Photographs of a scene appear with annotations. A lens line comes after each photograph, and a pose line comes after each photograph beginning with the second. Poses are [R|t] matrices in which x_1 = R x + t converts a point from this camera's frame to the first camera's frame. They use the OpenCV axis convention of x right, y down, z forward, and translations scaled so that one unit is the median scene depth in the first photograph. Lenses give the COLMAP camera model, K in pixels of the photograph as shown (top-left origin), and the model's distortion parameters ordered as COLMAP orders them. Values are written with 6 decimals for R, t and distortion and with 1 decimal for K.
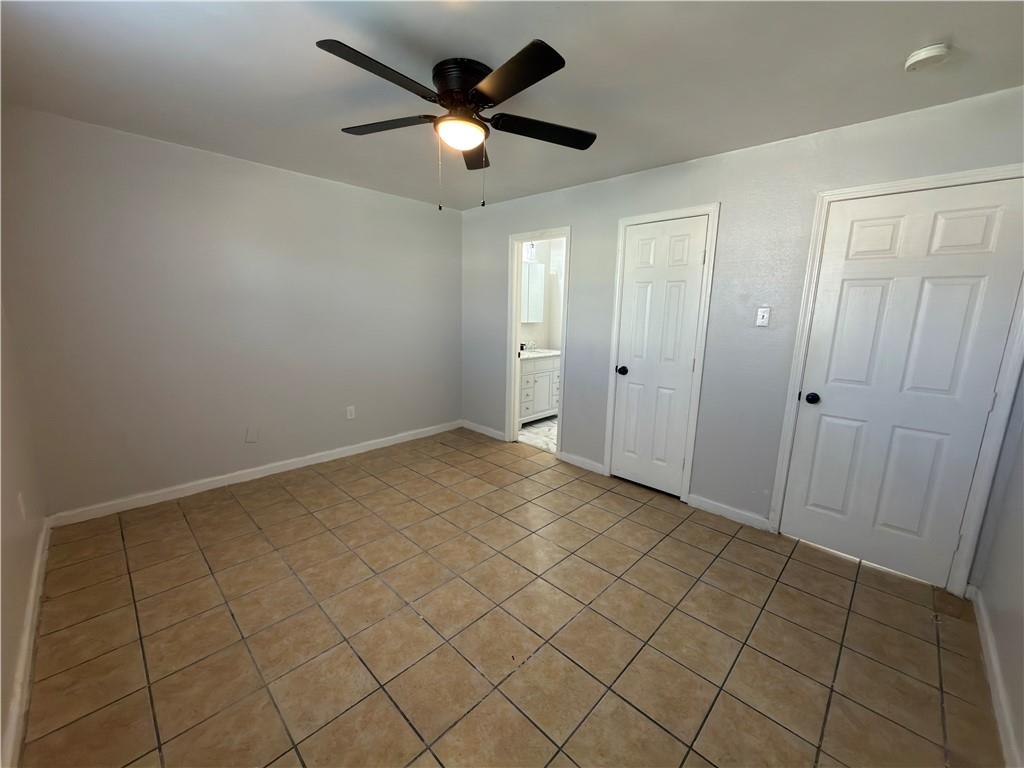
lens RADIAL K [[411.0, 0, 511.6], [0, 411.0, 385.3], [0, 0, 1]] dist [0.002725, 0.001167]
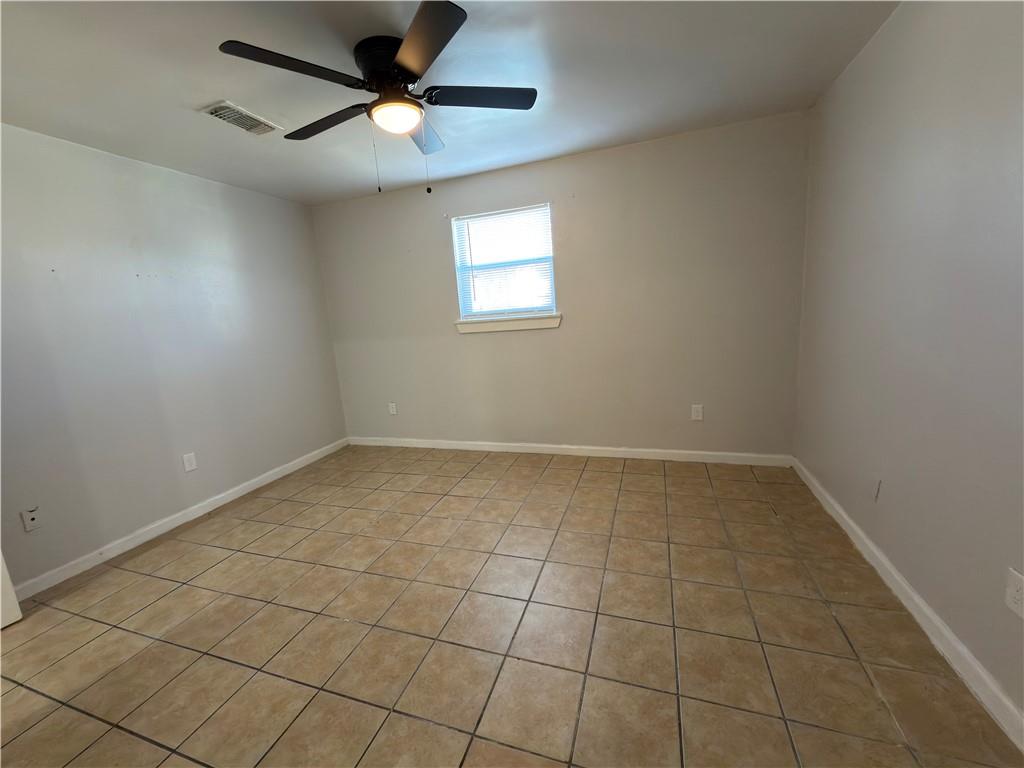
lens RADIAL K [[411.0, 0, 511.5], [0, 411.0, 383.5], [0, 0, 1]] dist [0.002725, 0.001167]
pose [[-0.905040, 0.119399, -0.408222, 0.092114], [-0.026372, 0.942188, 0.334044, -0.295520], [0.424507, 0.313089, -0.849570, 1.821843]]
